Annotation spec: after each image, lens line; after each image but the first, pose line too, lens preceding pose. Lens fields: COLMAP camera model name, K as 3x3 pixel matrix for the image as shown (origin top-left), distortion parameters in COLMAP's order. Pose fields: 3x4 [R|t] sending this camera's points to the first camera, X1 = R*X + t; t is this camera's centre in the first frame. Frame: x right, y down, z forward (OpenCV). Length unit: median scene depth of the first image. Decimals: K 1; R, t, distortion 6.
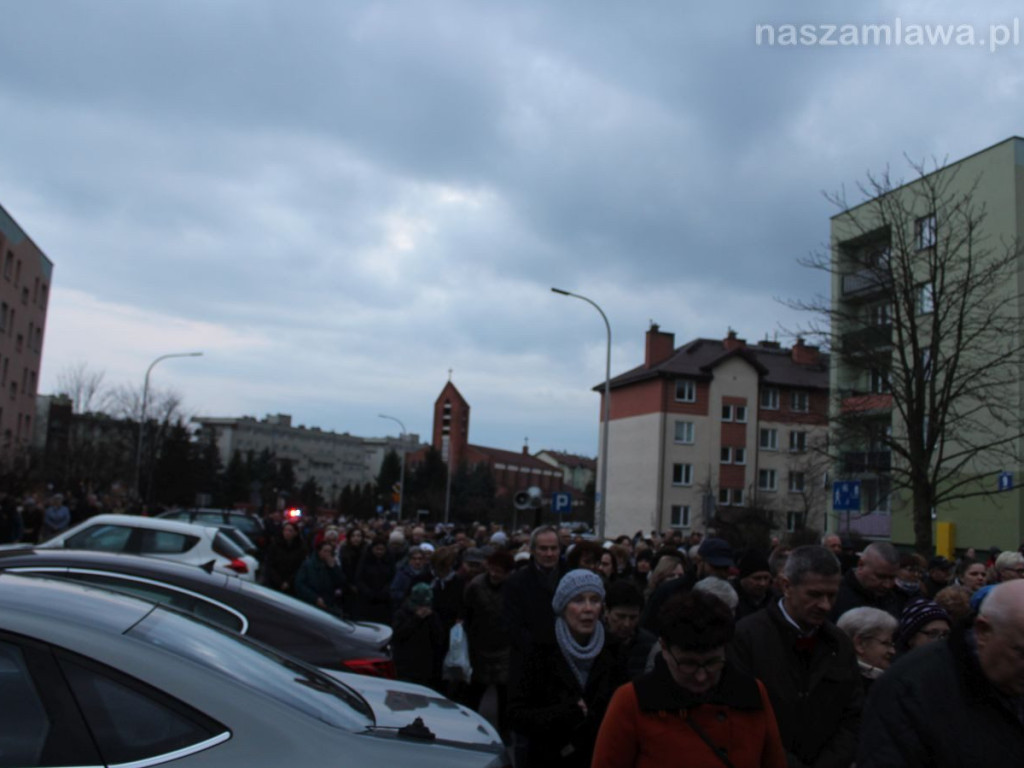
lens RADIAL K [[967.2, 0, 512.0], [0, 967.2, 384.0], [0, 0, 1]] dist [-0.164982, 0.153305]
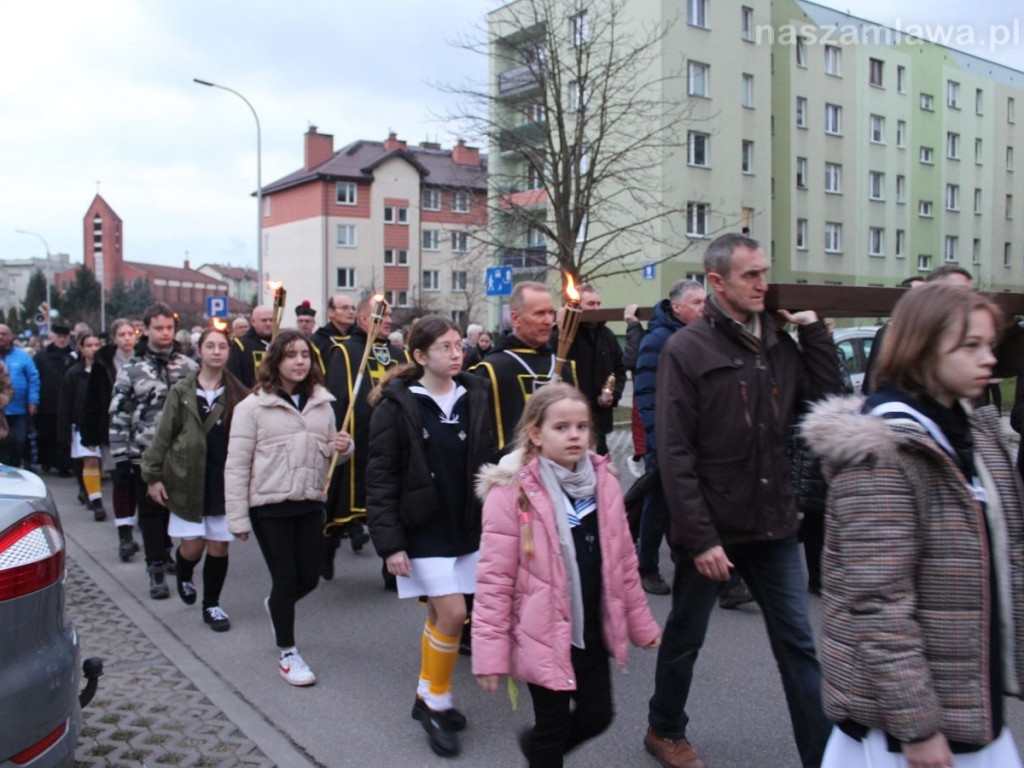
lens RADIAL K [[967.2, 0, 512.0], [0, 967.2, 384.0], [0, 0, 1]] dist [-0.164982, 0.153305]
pose [[0.942081, -0.077650, 0.326273, 0.005479], [0.012042, 0.980033, 0.198469, 0.005843], [-0.335170, -0.183045, 0.924205, 0.004899]]
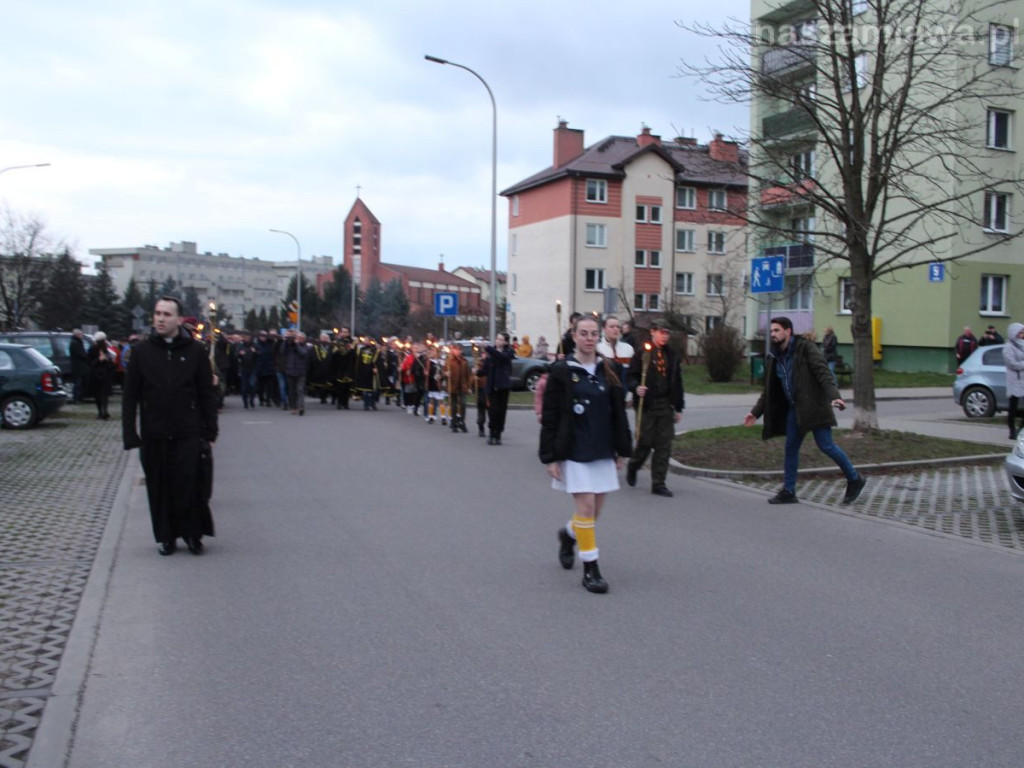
lens RADIAL K [[971.9, 0, 512.0], [0, 971.9, 384.0], [0, 0, 1]] dist [-0.168441, 0.162327]
pose [[0.996072, -0.045938, 0.075694, 0.018117], [0.031129, 0.981994, 0.186331, 0.013962], [-0.082891, -0.183243, 0.979567, 0.051875]]
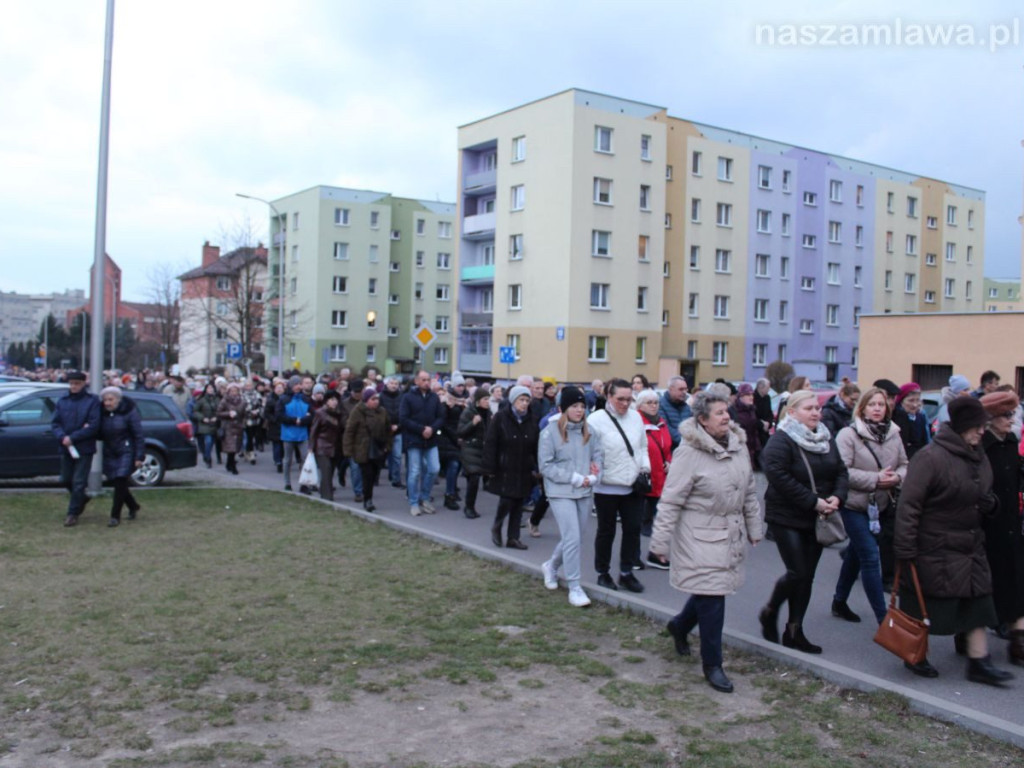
lens RADIAL K [[967.2, 0, 512.0], [0, 967.2, 384.0], [0, 0, 1]] dist [-0.164982, 0.153305]
pose [[0.951068, -0.041645, 0.306163, 0.142624], [-0.010348, 0.986027, 0.166266, -0.098982], [-0.308809, -0.161299, 0.937347, -0.700088]]
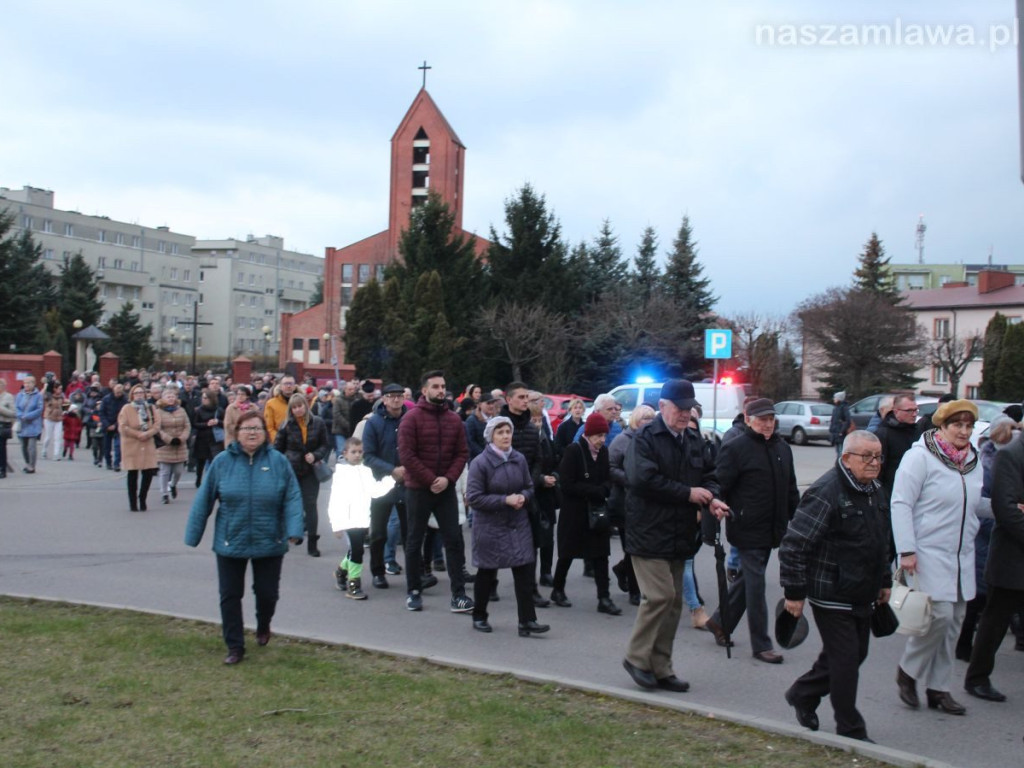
lens RADIAL K [[1287.0, 0, 509.5], [0, 1287.0, 374.7], [0, 0, 1]] dist [-0.092592, 0.076601]
pose [[0.988367, -0.029293, 0.149238, -0.324963], [0.009262, 0.991048, 0.133185, 0.138384], [-0.151803, -0.130254, 0.979791, 1.025153]]
